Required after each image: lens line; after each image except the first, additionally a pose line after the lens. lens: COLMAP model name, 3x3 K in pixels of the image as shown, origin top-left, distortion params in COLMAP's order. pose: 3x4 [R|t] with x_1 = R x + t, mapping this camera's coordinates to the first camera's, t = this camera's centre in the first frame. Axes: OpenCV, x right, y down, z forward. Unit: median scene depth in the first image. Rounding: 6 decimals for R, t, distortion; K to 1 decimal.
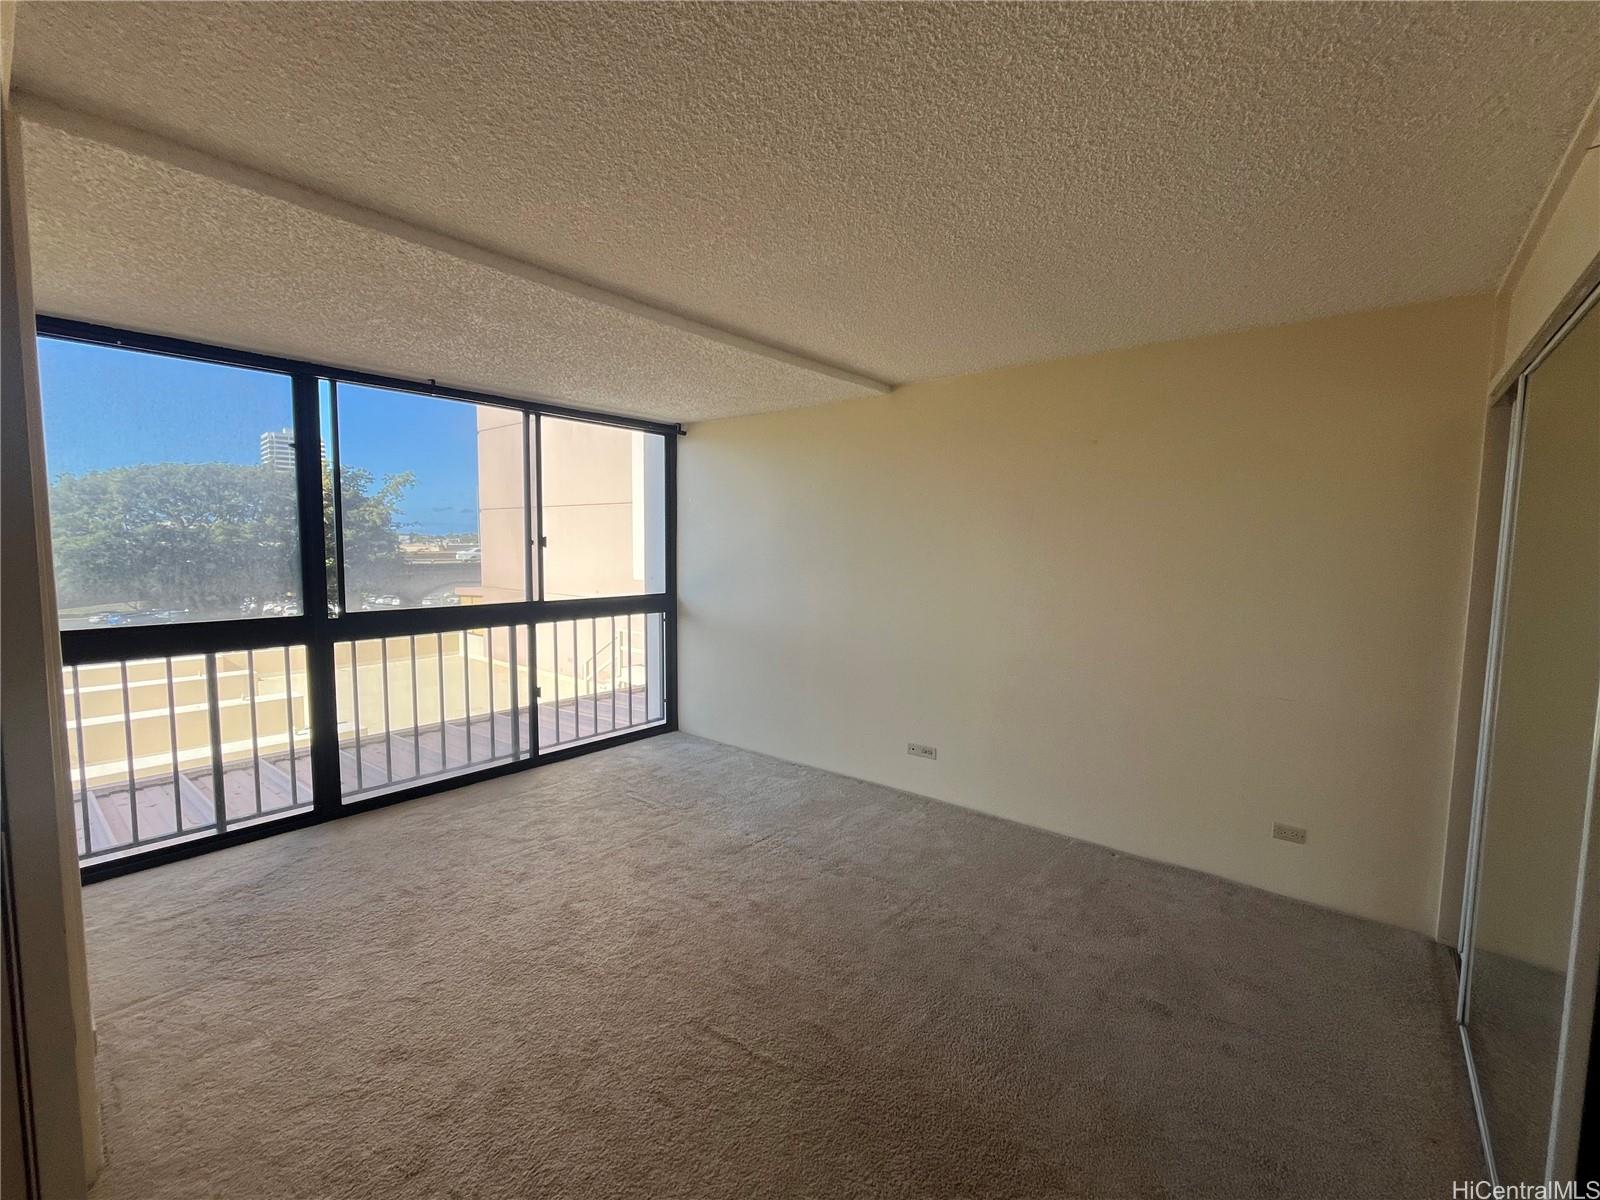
lens RADIAL K [[646.7, 0, 796.7], [0, 646.7, 596.2], [0, 0, 1]] dist [-0.000070, -0.000008]
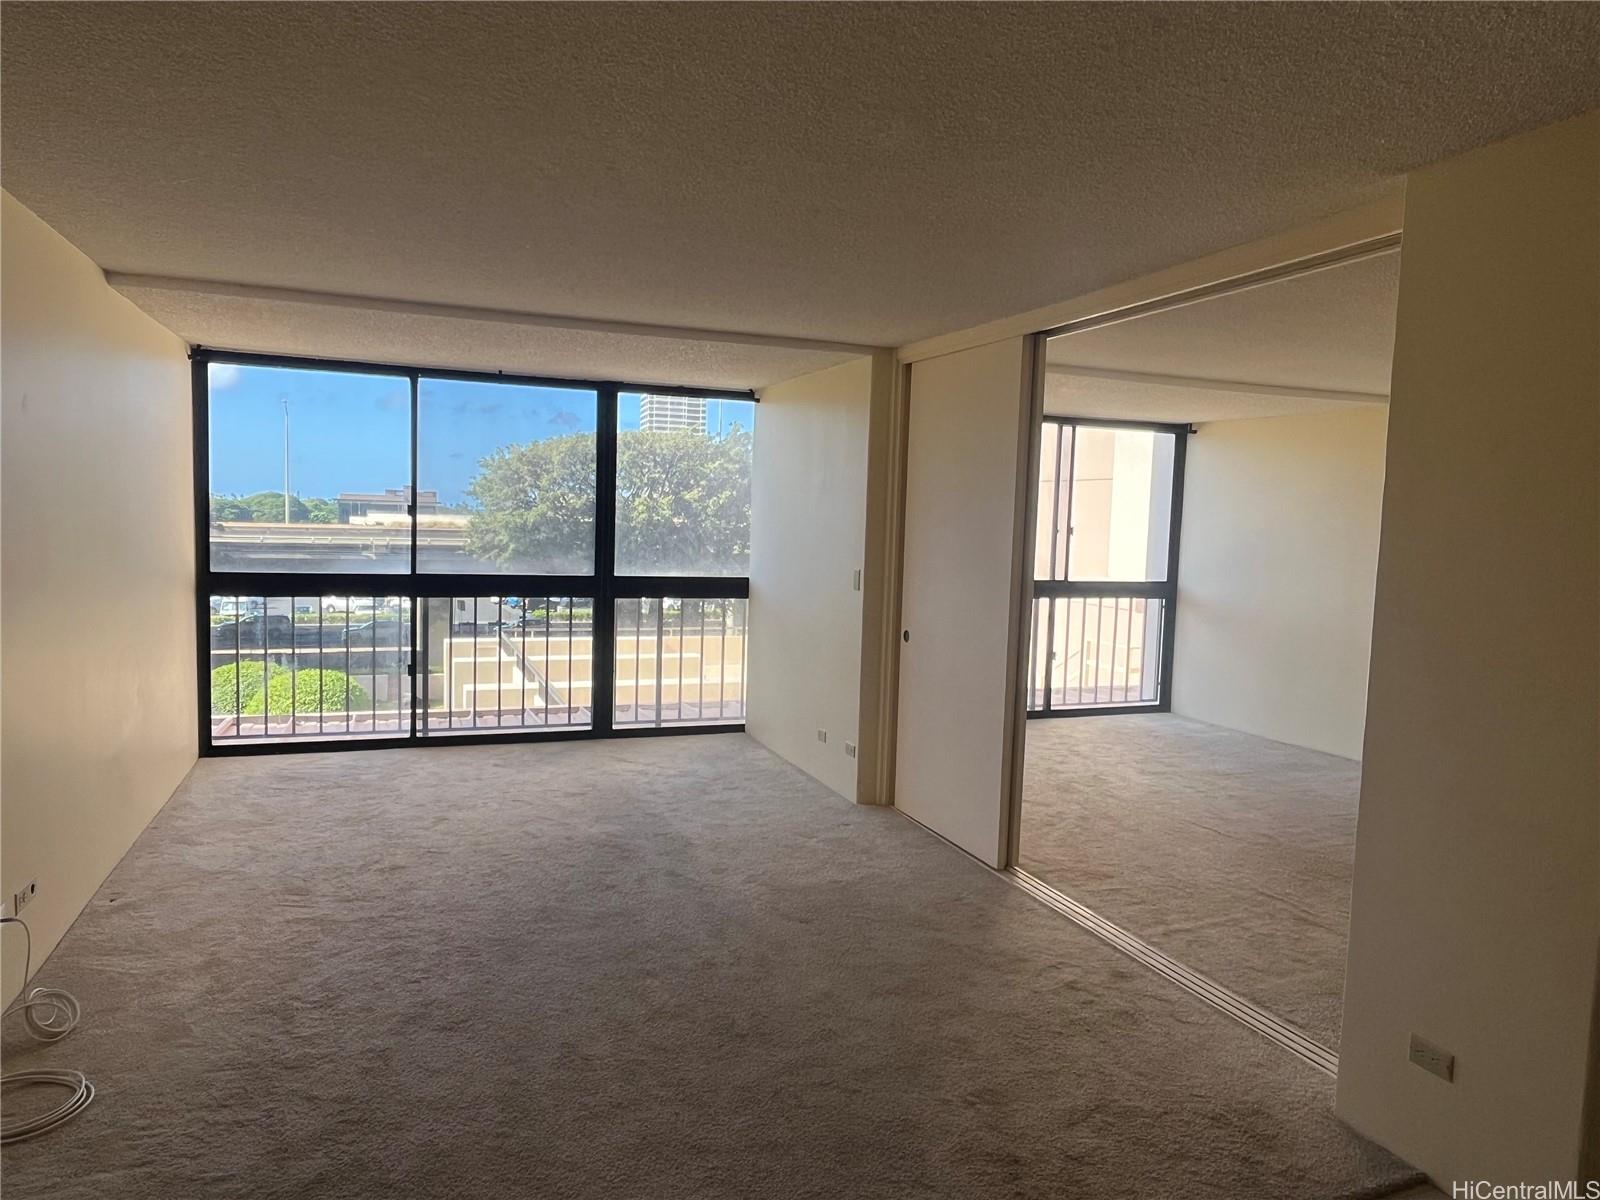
lens RADIAL K [[1083.9, 0, 800.3], [0, 1083.9, 599.6], [0, 0, 1]] dist [0.002329, -0.000328]
pose [[0.878449, 0.053954, -0.474781, 0.117657], [-0.061559, 0.998103, -0.000474, 0.065556], [0.473855, 0.029643, 0.880104, -0.863919]]
